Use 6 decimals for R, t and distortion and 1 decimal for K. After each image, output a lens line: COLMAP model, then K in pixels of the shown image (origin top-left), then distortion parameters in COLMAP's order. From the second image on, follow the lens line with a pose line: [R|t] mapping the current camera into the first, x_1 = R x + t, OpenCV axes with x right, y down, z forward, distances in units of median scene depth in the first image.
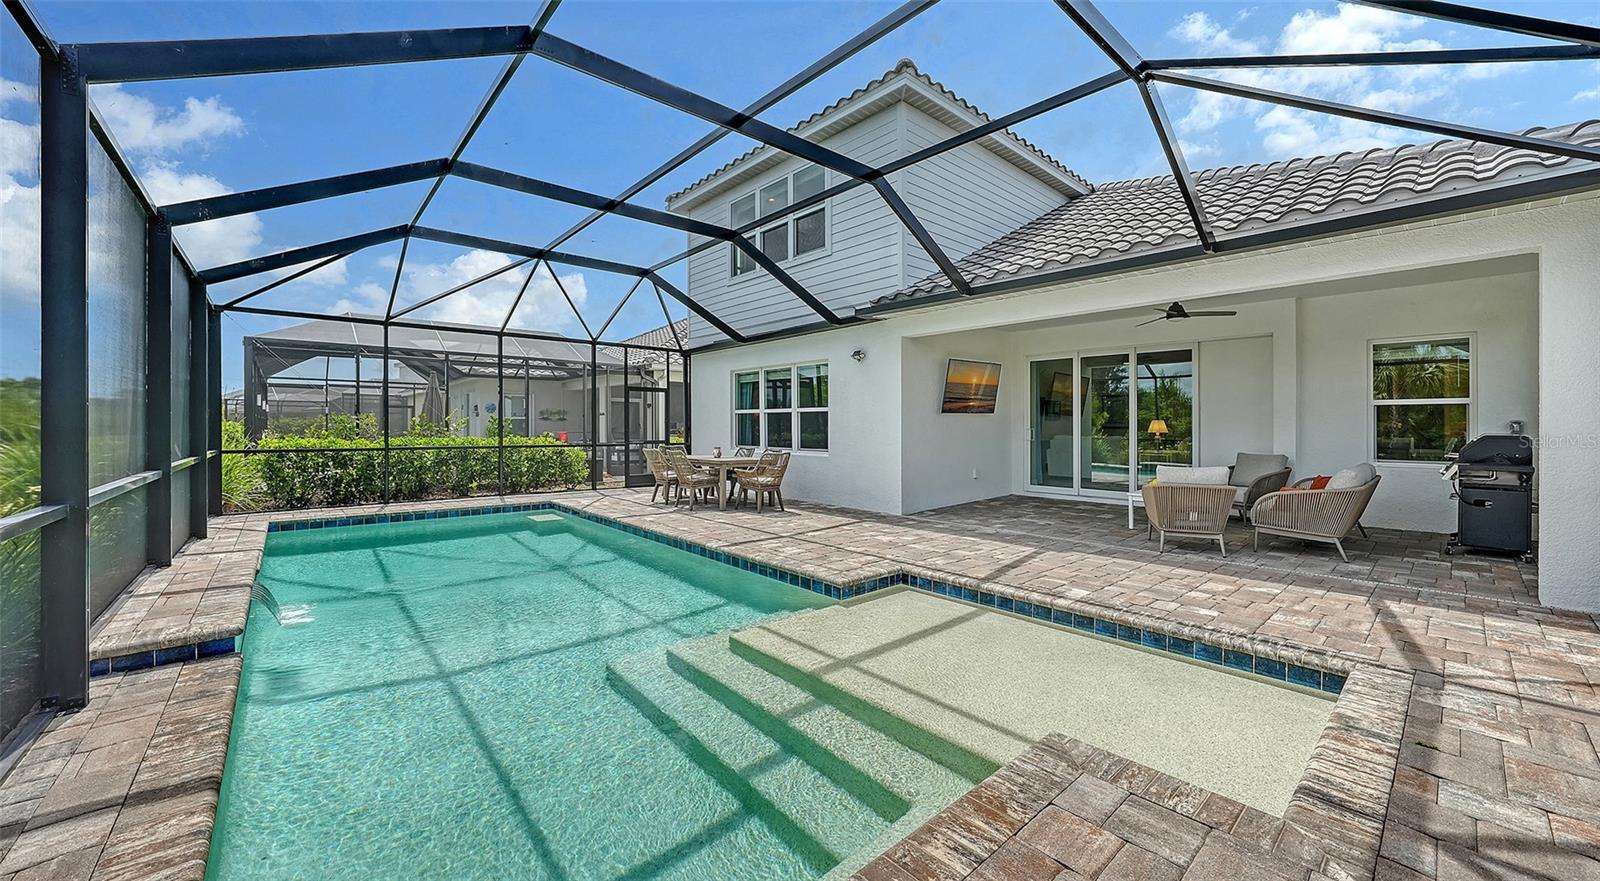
lens RADIAL K [[597.1, 0, 816.4], [0, 597.1, 421.3], [0, 0, 1]] dist [0.001424, 0.001212]
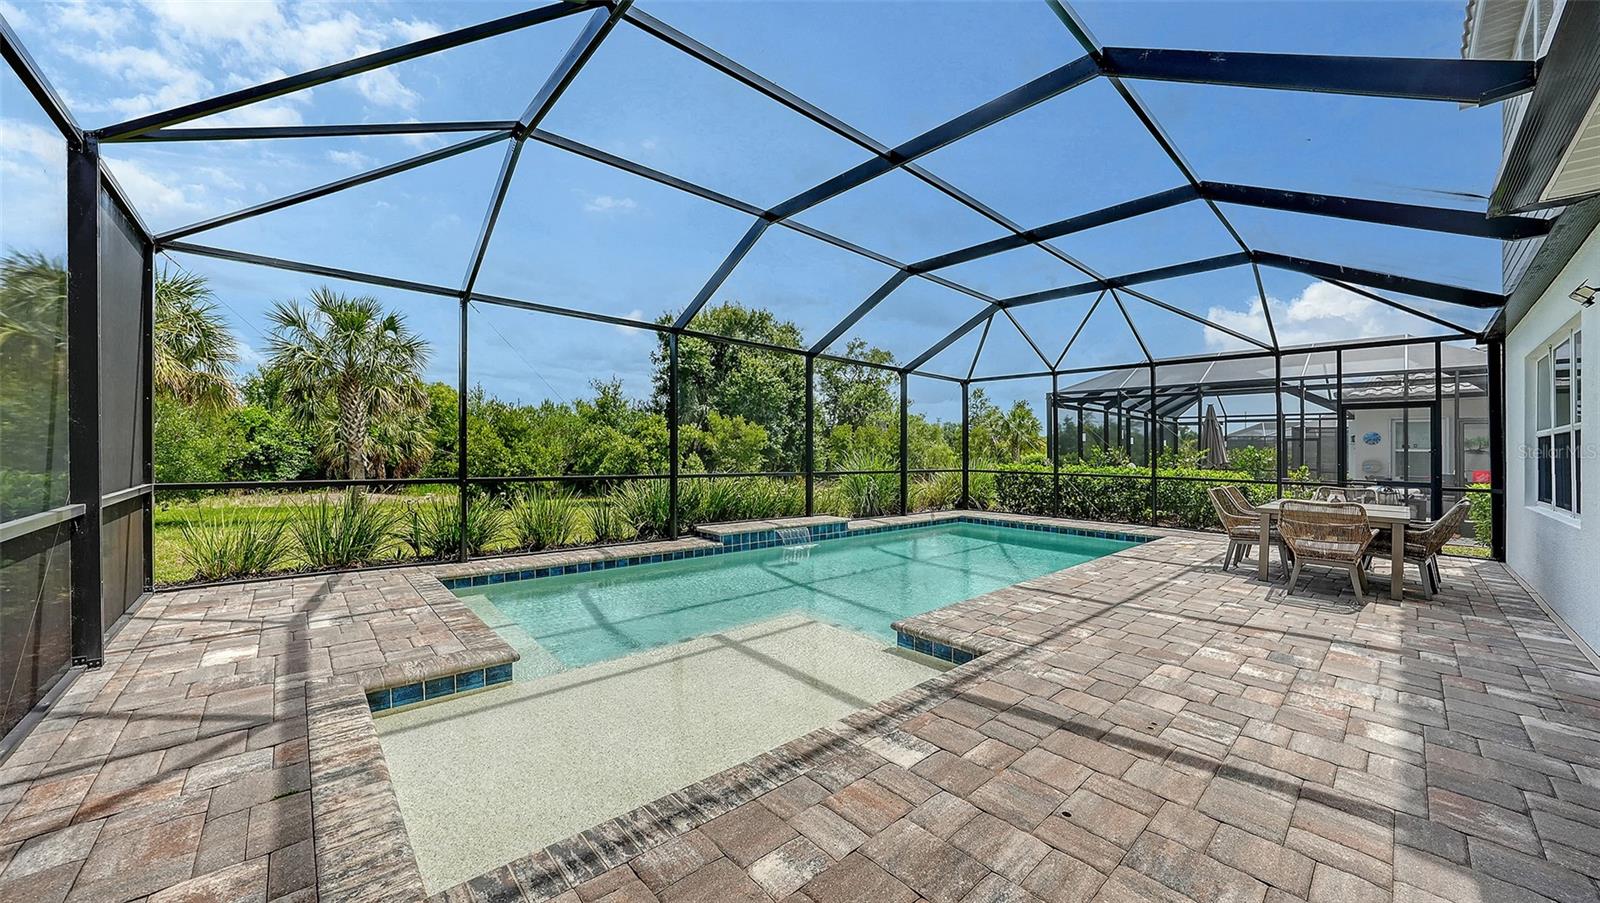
lens RADIAL K [[557.5, 0, 798.6], [0, 557.5, 455.8], [0, 0, 1]] dist [-0.007359, 0.000171]
pose [[-0.005002, 0.001739, -0.999986, 0.441352], [-0.002177, 0.999996, 0.001750, 0.006238], [0.999985, 0.002185, -0.004999, 0.424741]]
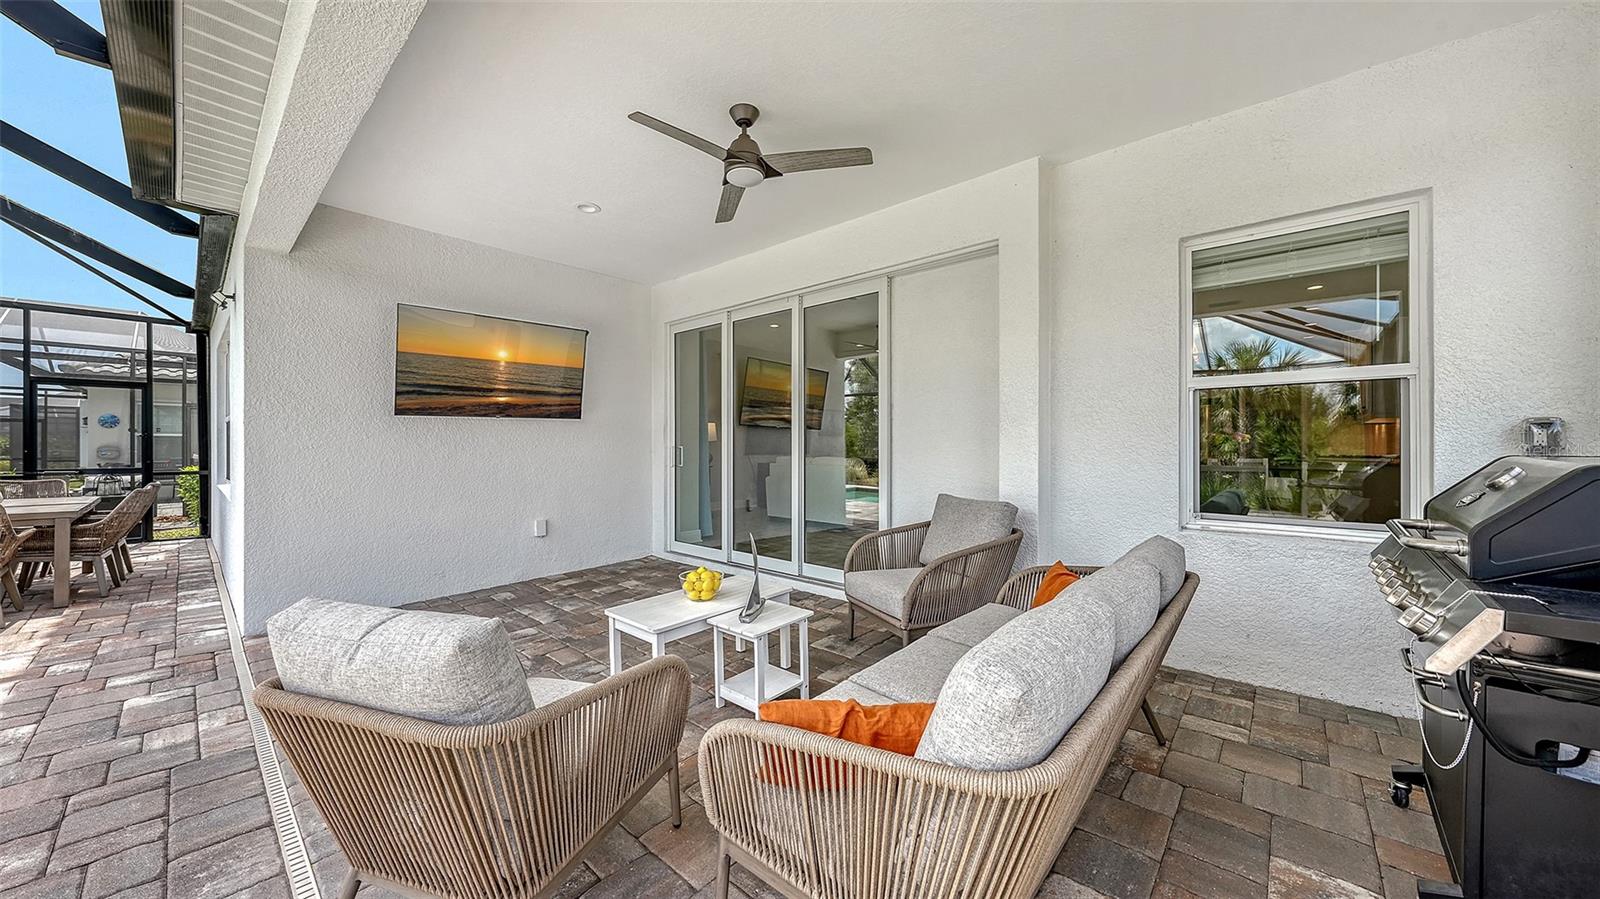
lens RADIAL K [[560.1, 0, 796.2], [0, 560.1, 445.9], [0, 0, 1]] dist [-0.003107, -0.000043]
pose [[0.995746, -0.005491, 0.091976, 0.477520], [0.004166, 0.999885, 0.014596, 0.006244], [-0.092046, -0.014151, 0.995654, 0.489366]]
